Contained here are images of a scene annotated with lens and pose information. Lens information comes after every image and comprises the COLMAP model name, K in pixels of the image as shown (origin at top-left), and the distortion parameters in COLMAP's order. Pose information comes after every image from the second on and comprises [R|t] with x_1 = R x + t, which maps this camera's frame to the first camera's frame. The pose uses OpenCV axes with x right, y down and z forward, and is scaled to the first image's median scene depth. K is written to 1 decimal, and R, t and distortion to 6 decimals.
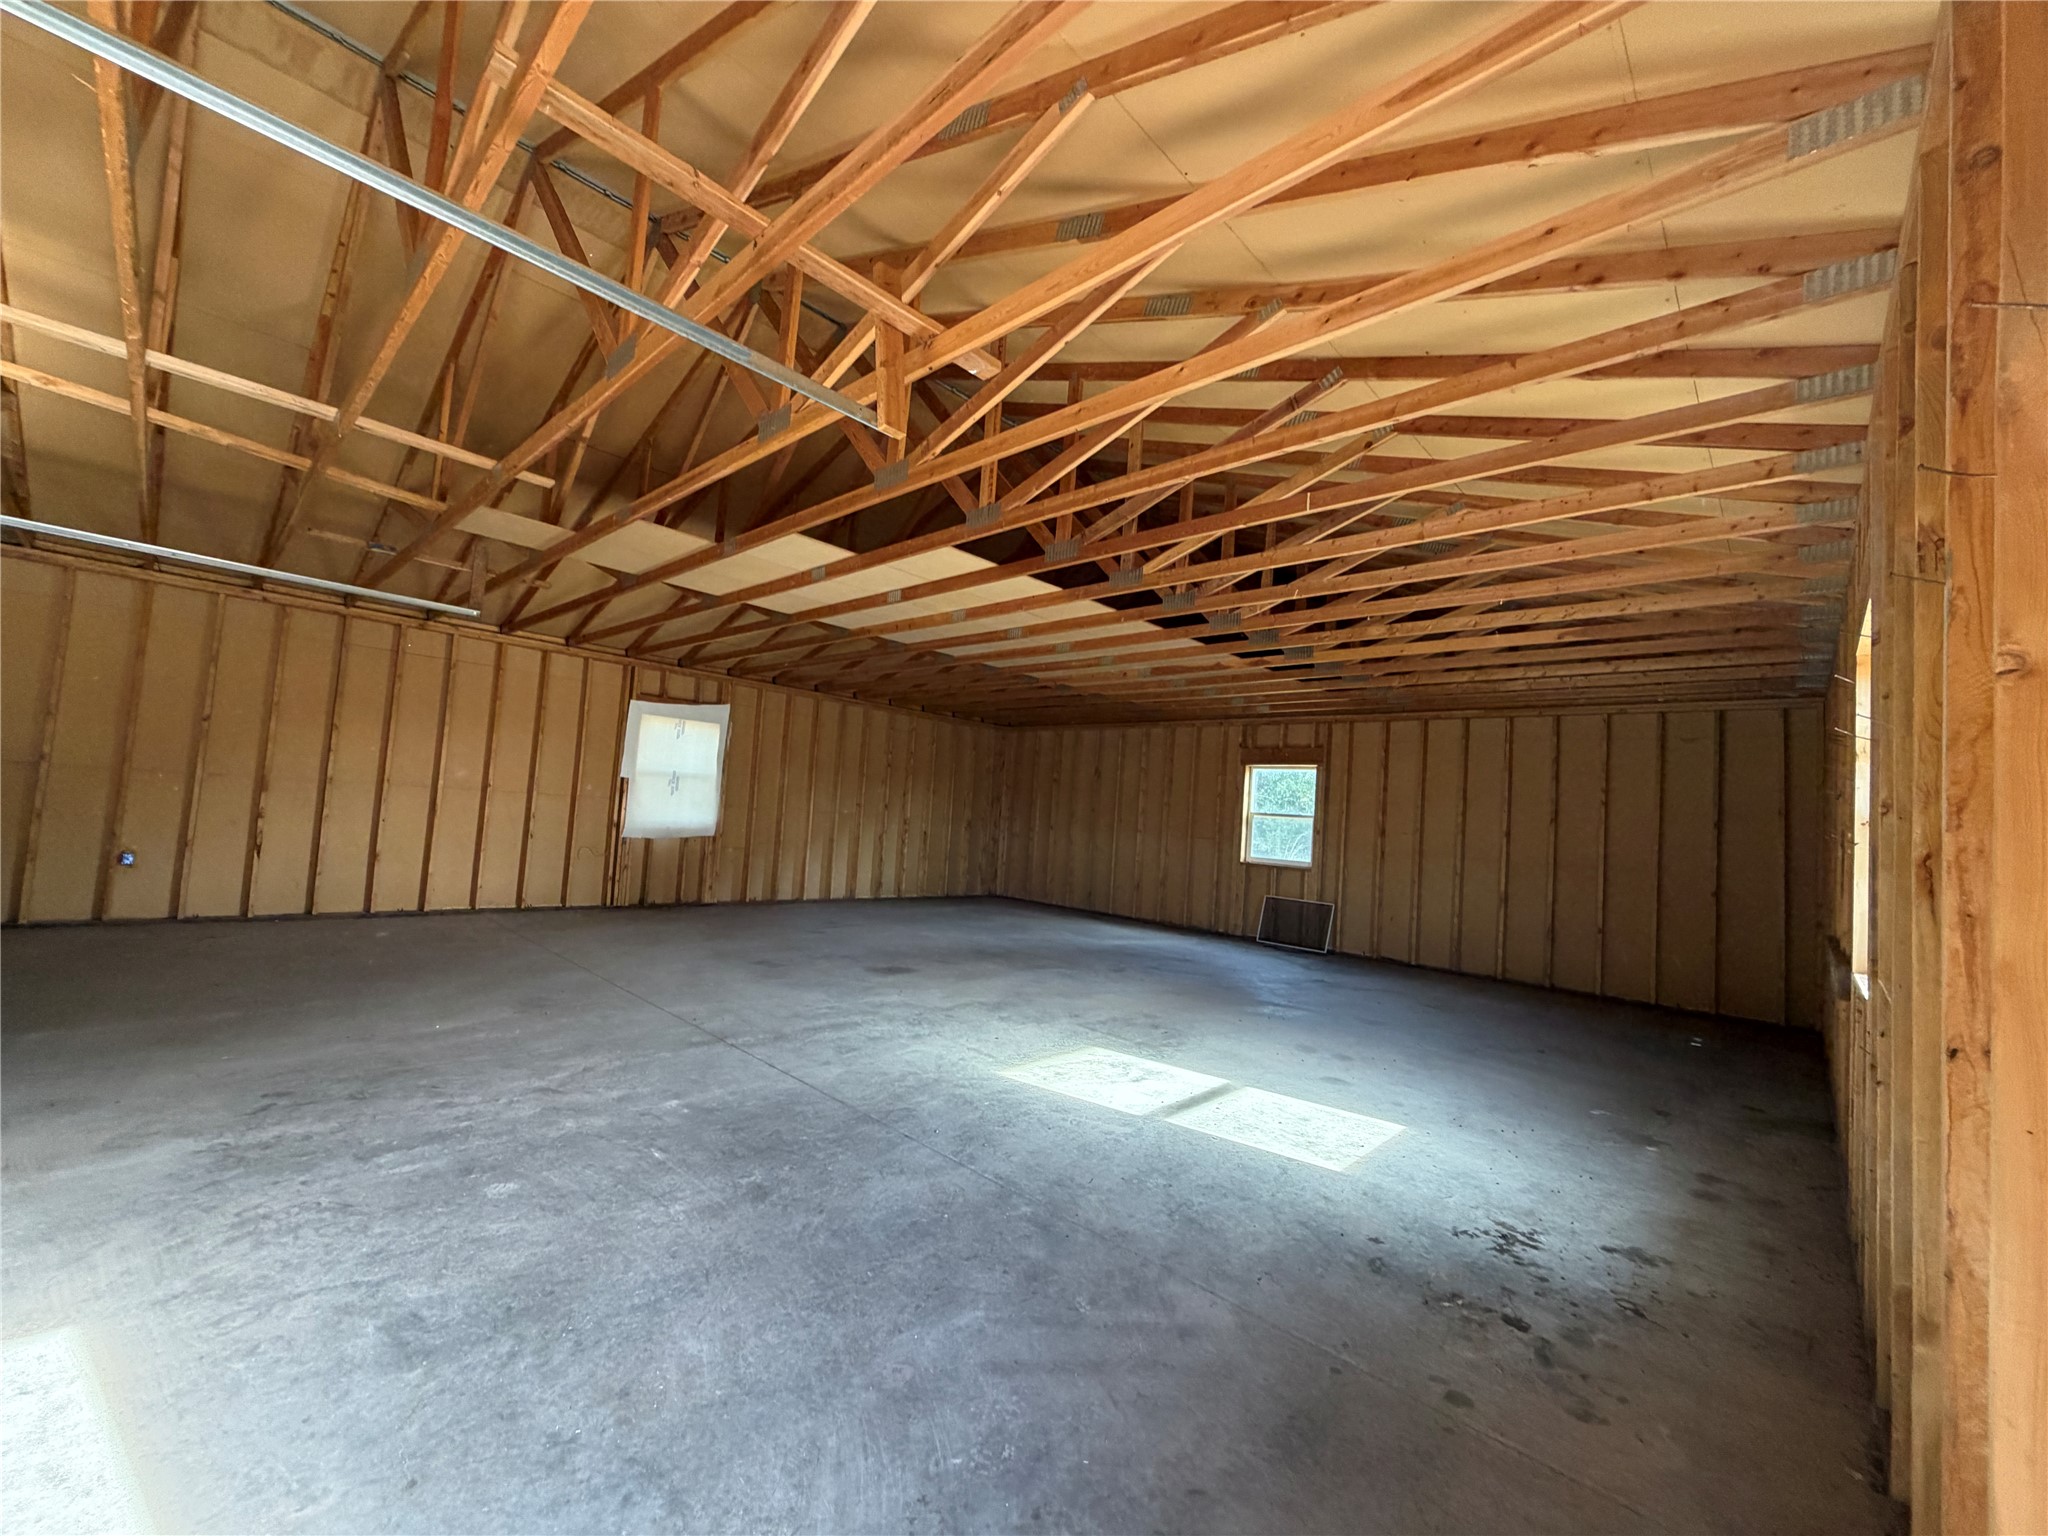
lens RADIAL K [[812.8, 0, 1017.1], [0, 812.8, 769.8], [0, 0, 1]] dist [-0.000439, -0.000047]
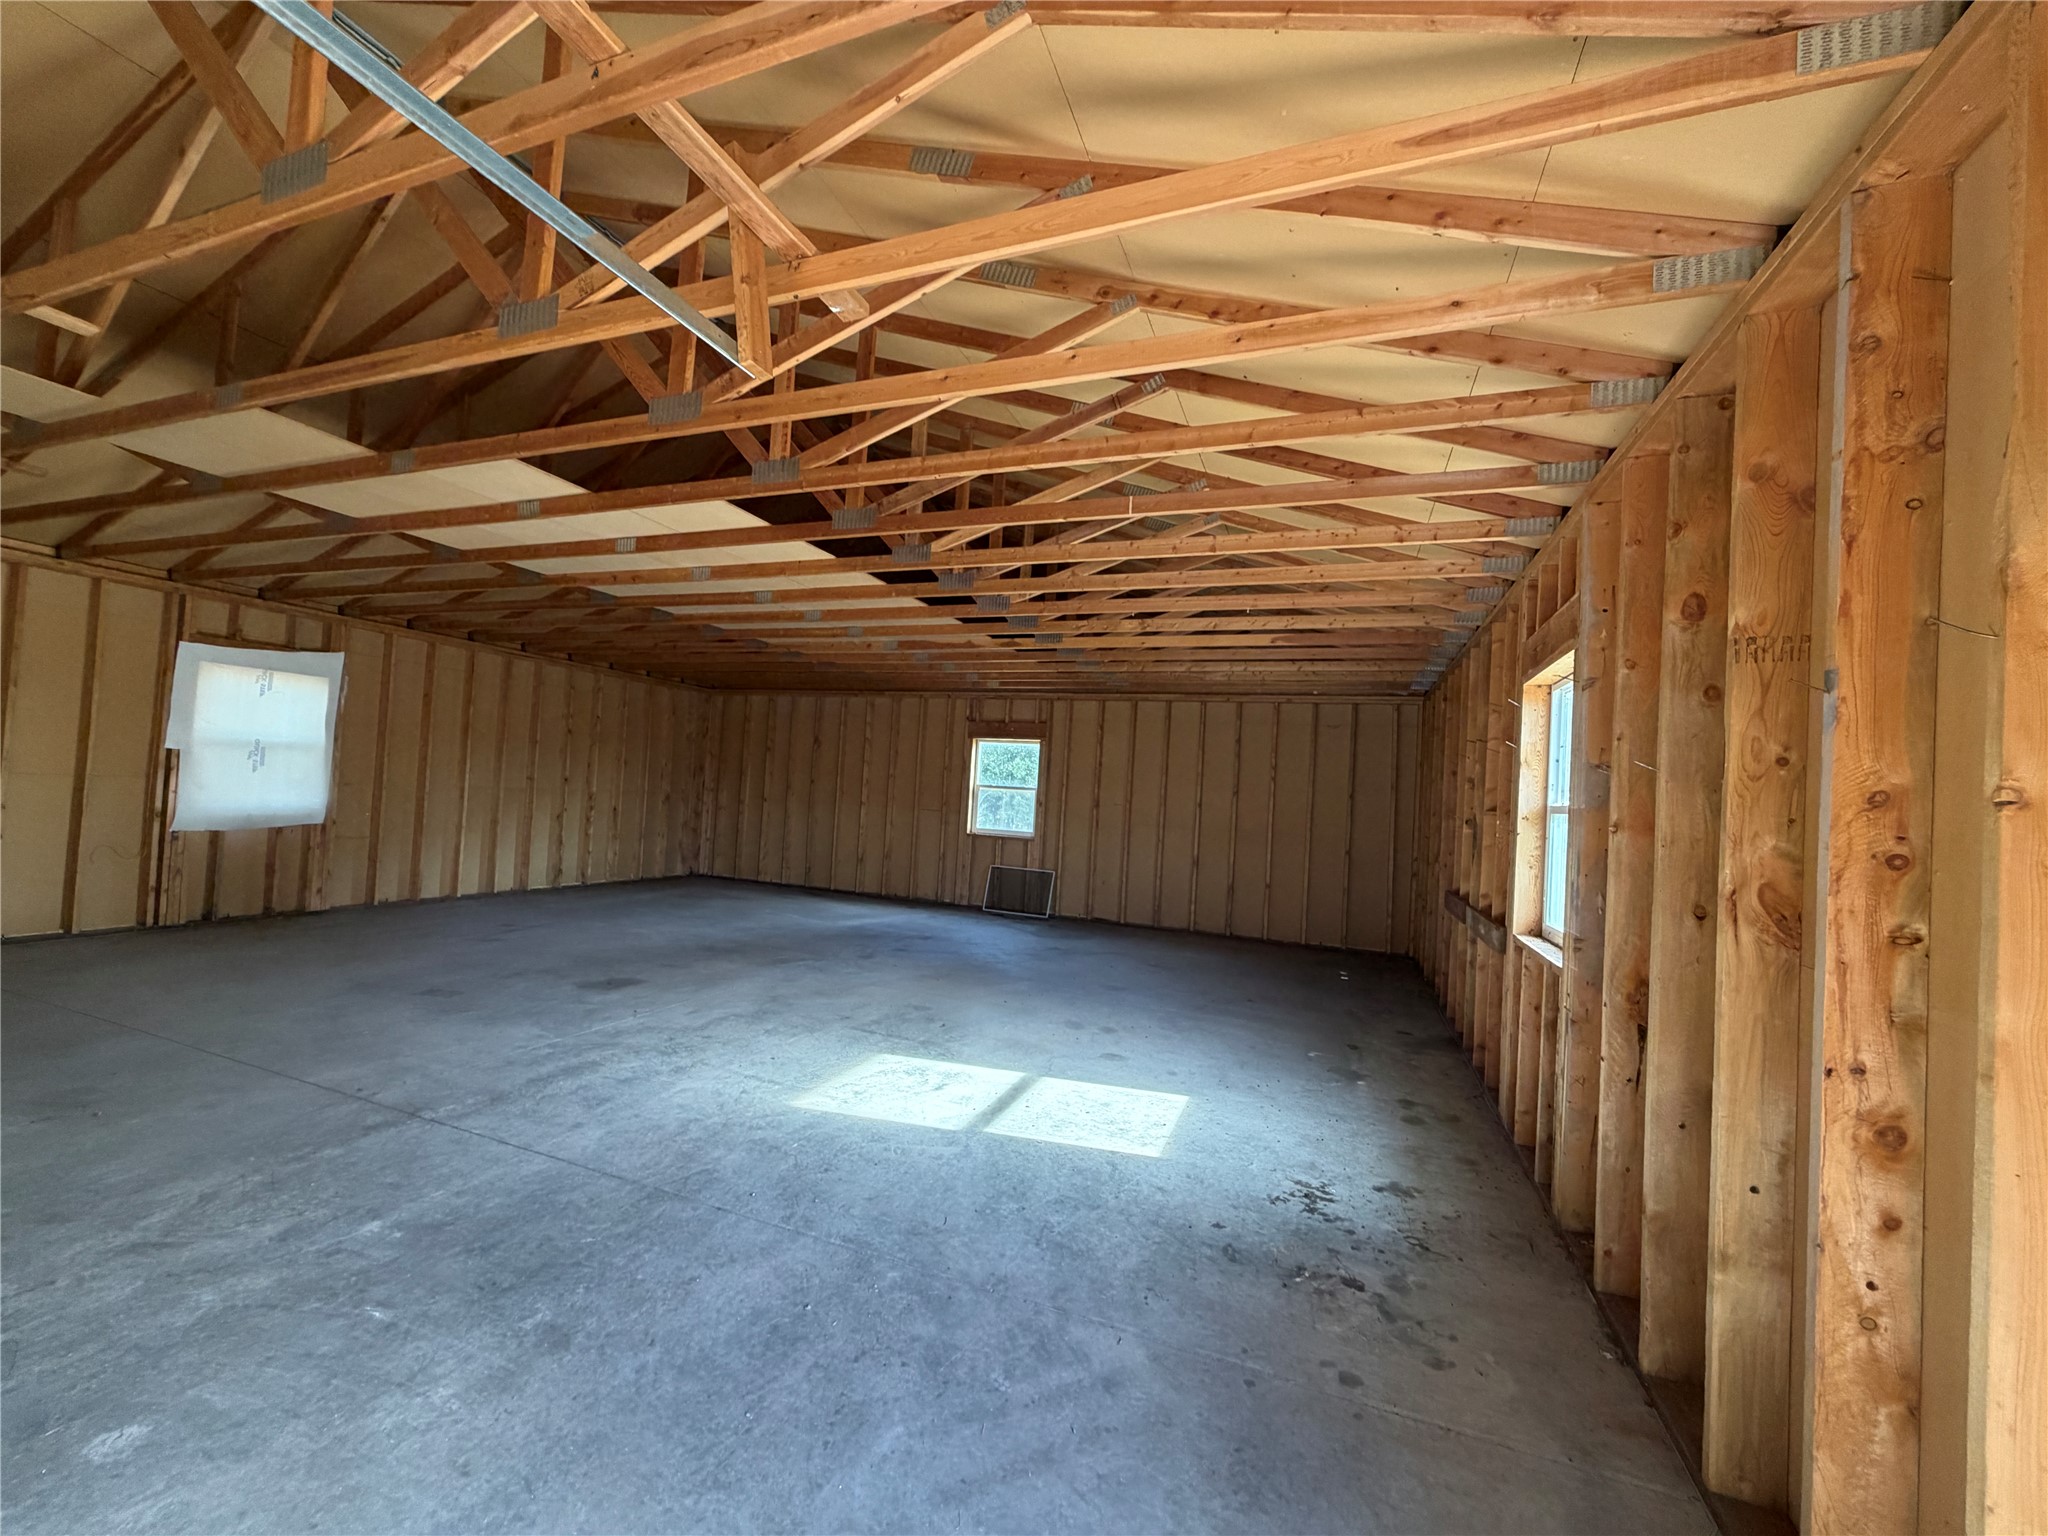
lens RADIAL K [[812.8, 0, 1017.1], [0, 812.8, 769.8], [0, 0, 1]] dist [-0.000439, -0.000047]
pose [[0.924470, -0.003389, 0.381239, -0.131079], [-0.016868, 0.998618, 0.049779, -0.043063], [-0.380881, -0.052449, 0.923135, 0.091931]]
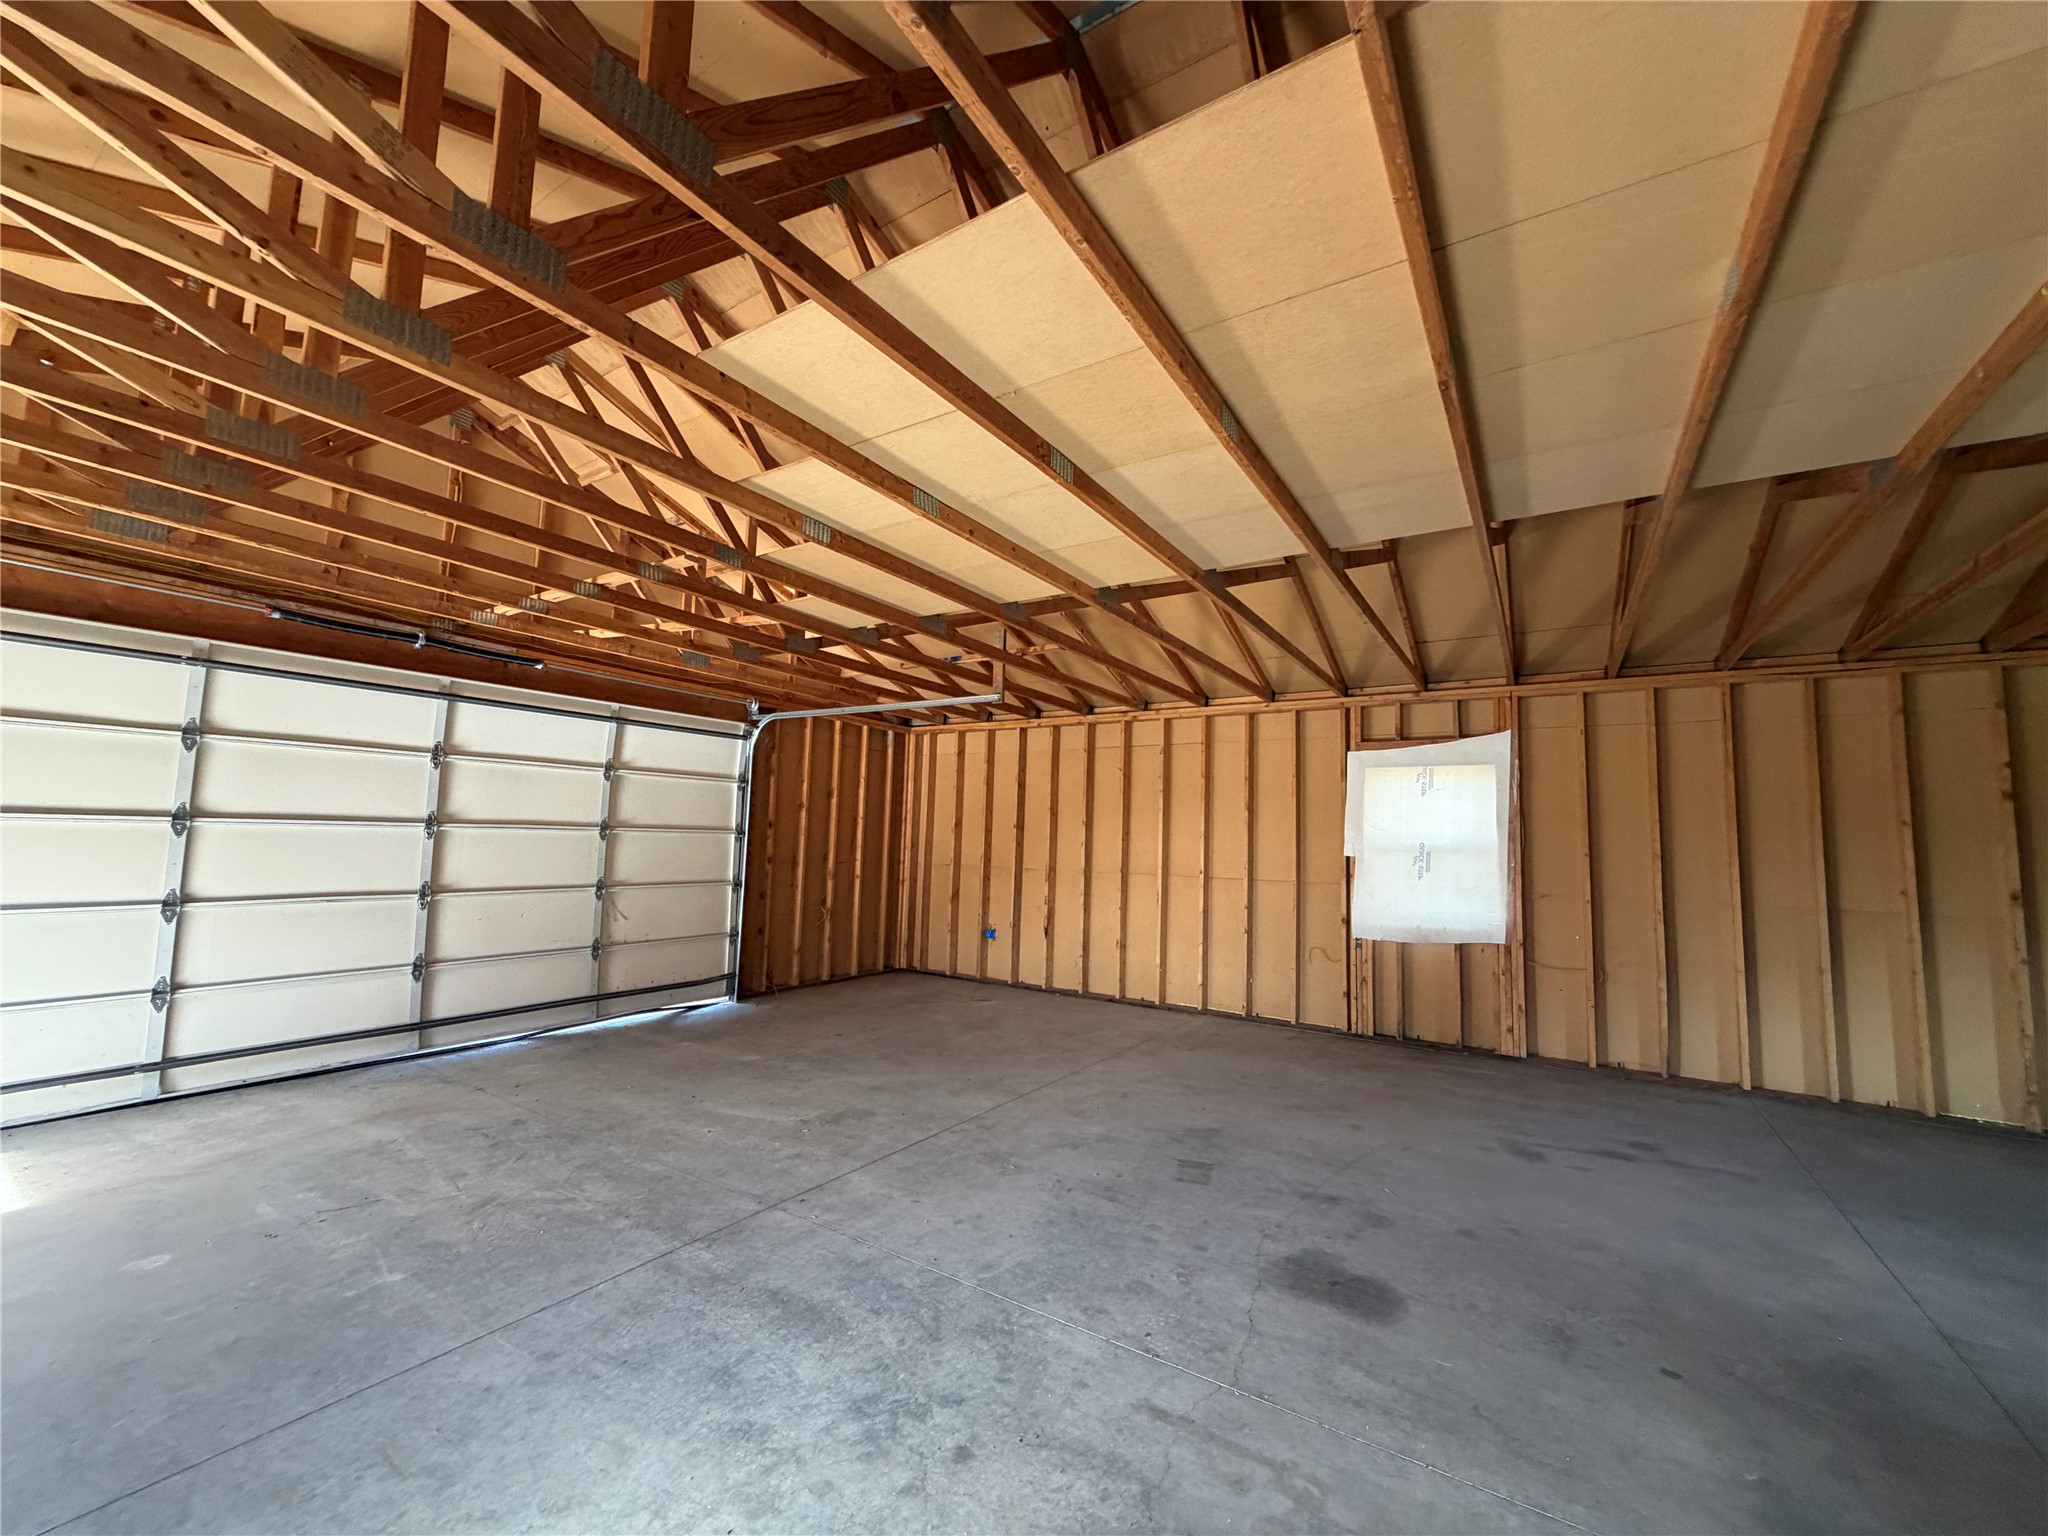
lens RADIAL K [[812.8, 0, 1017.1], [0, 812.8, 769.8], [0, 0, 1]] dist [-0.000439, -0.000047]
pose [[0.184670, -0.150525, -0.971205, 0.404137], [0.038559, 0.988550, -0.145881, 0.057606], [0.982044, -0.010508, 0.188359, 1.166827]]
